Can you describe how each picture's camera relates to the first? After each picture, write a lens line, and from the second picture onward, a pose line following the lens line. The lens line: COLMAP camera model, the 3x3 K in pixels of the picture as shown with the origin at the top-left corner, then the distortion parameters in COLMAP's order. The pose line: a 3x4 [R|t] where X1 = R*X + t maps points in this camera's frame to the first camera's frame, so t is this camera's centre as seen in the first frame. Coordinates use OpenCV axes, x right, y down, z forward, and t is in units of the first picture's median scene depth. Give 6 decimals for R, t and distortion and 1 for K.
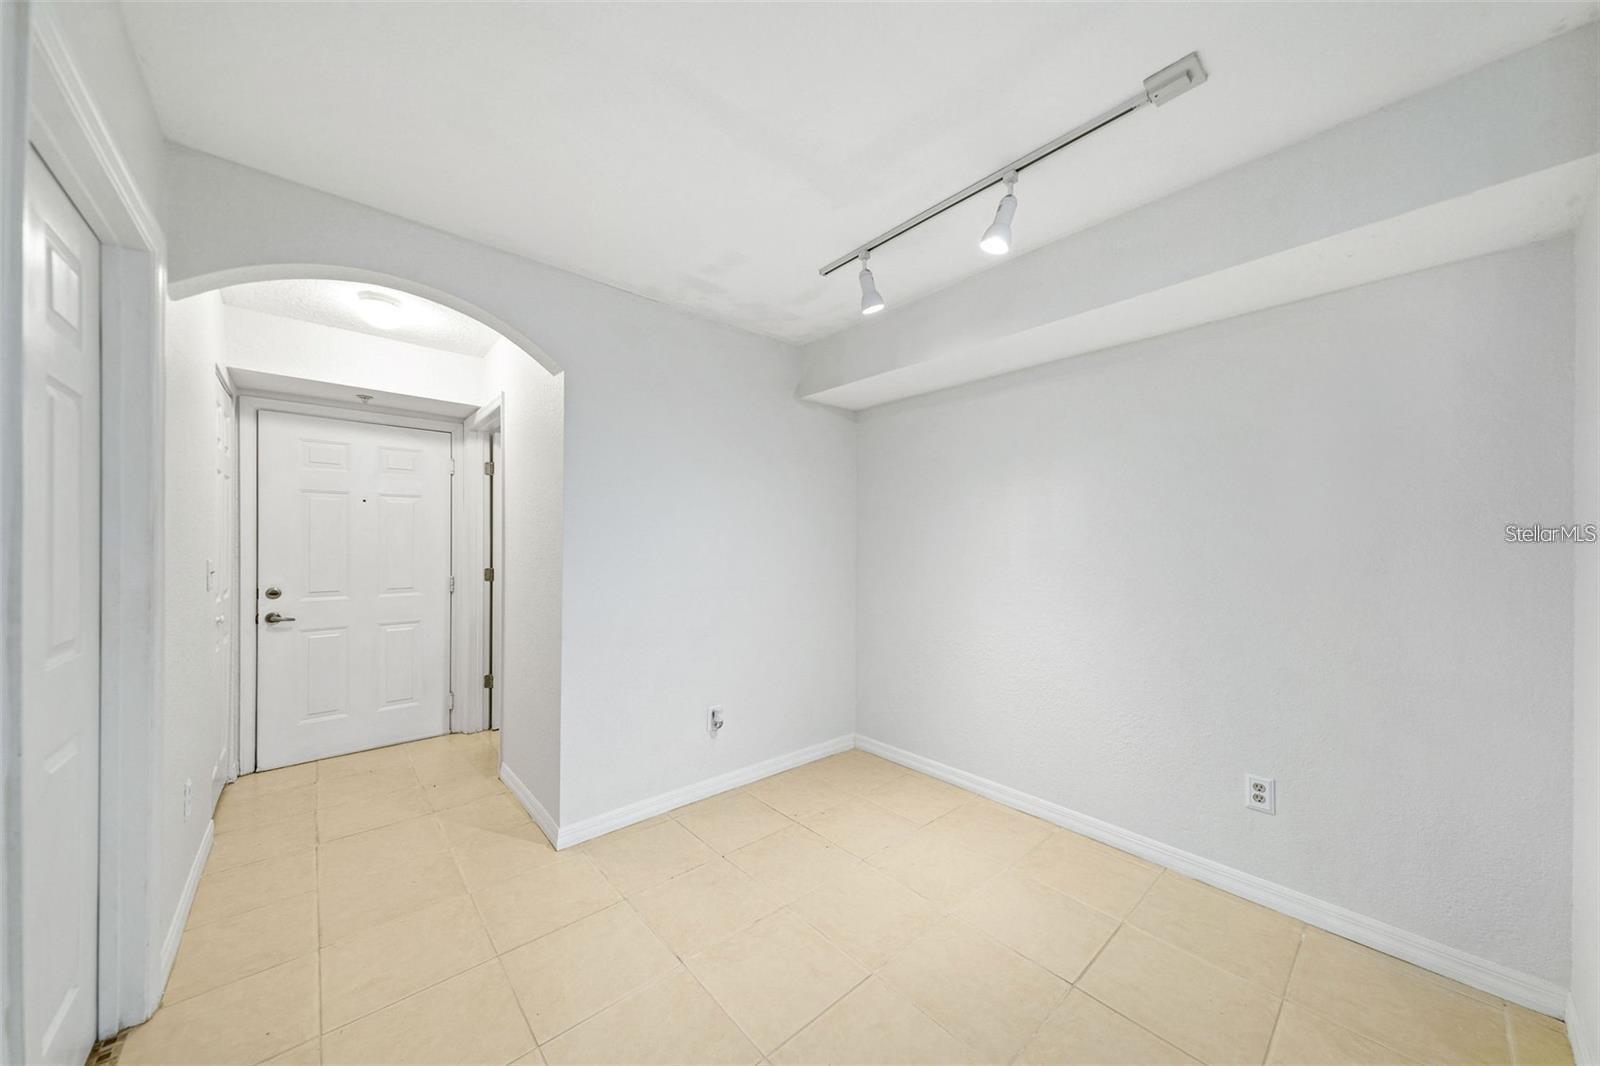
lens RADIAL K [[552.0, 0, 804.1], [0, 552.0, 541.0], [0, 0, 1]] dist [0.009170, 0.000041]
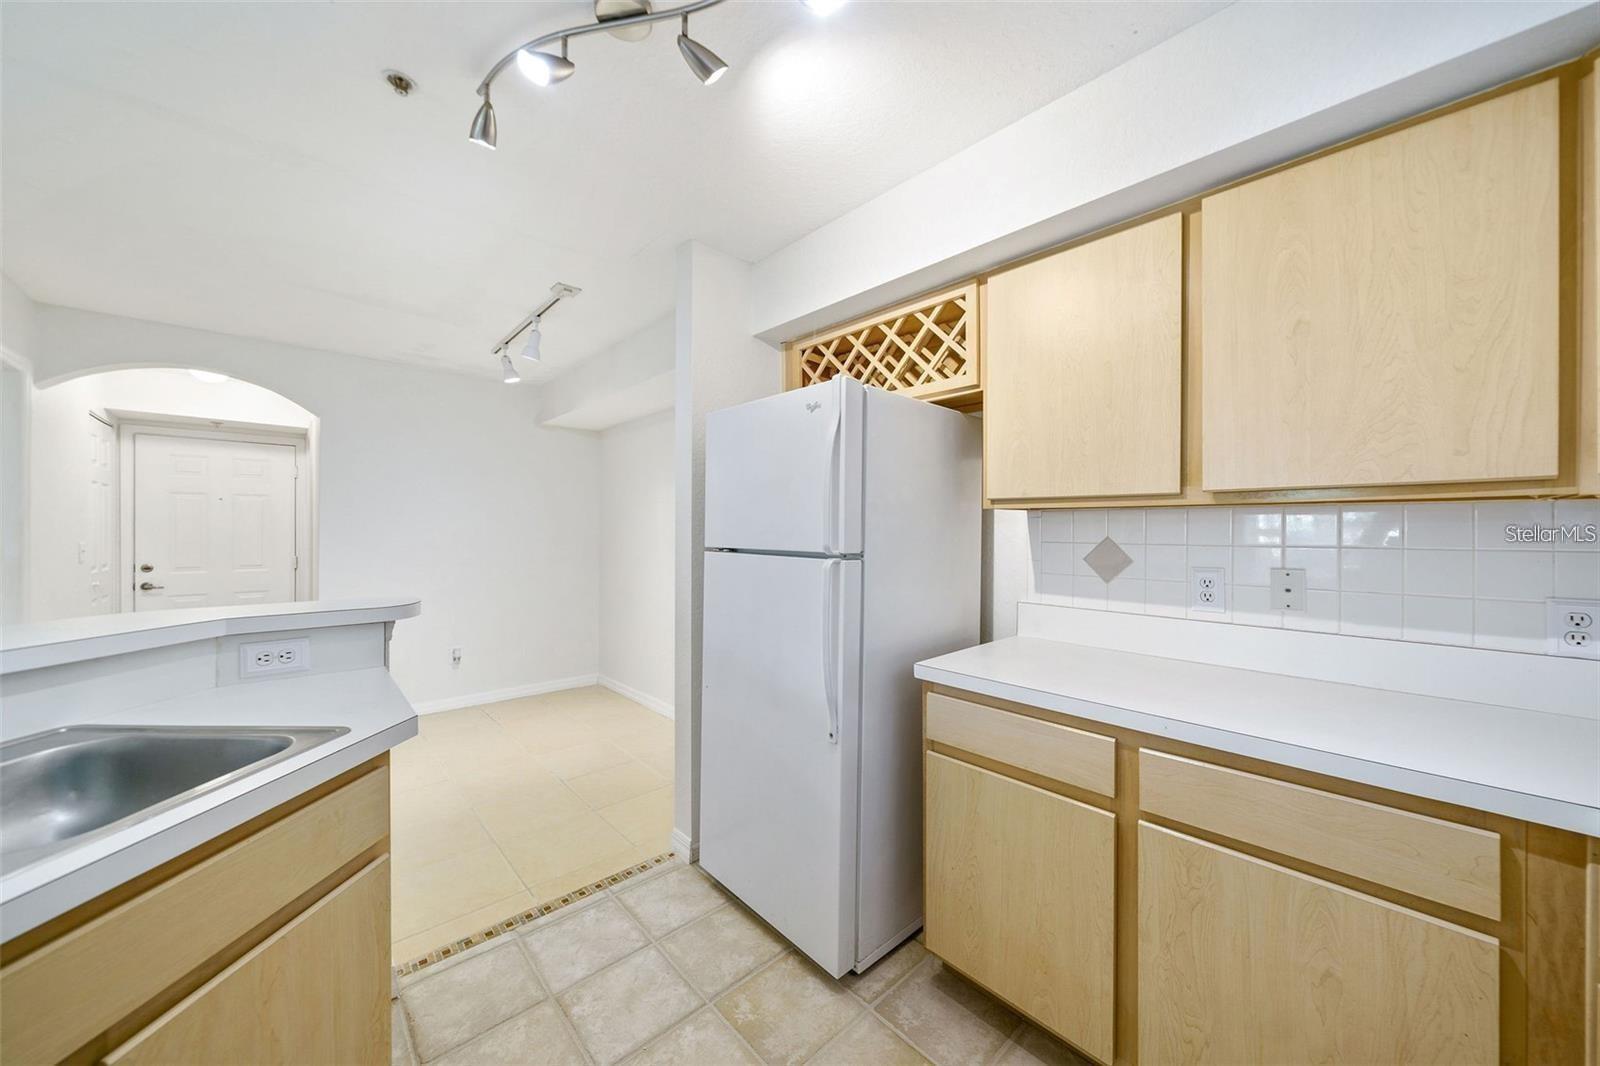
lens RADIAL K [[564.9, 0, 805.7], [0, 564.9, 524.5], [0, 0, 1]] dist [-0.000349, -0.000031]
pose [[0.999809, -0.002116, 0.019418, 0.645594], [0.002157, 0.999996, -0.002069, -0.006828], [-0.019413, 0.002110, 0.999809, -0.421840]]
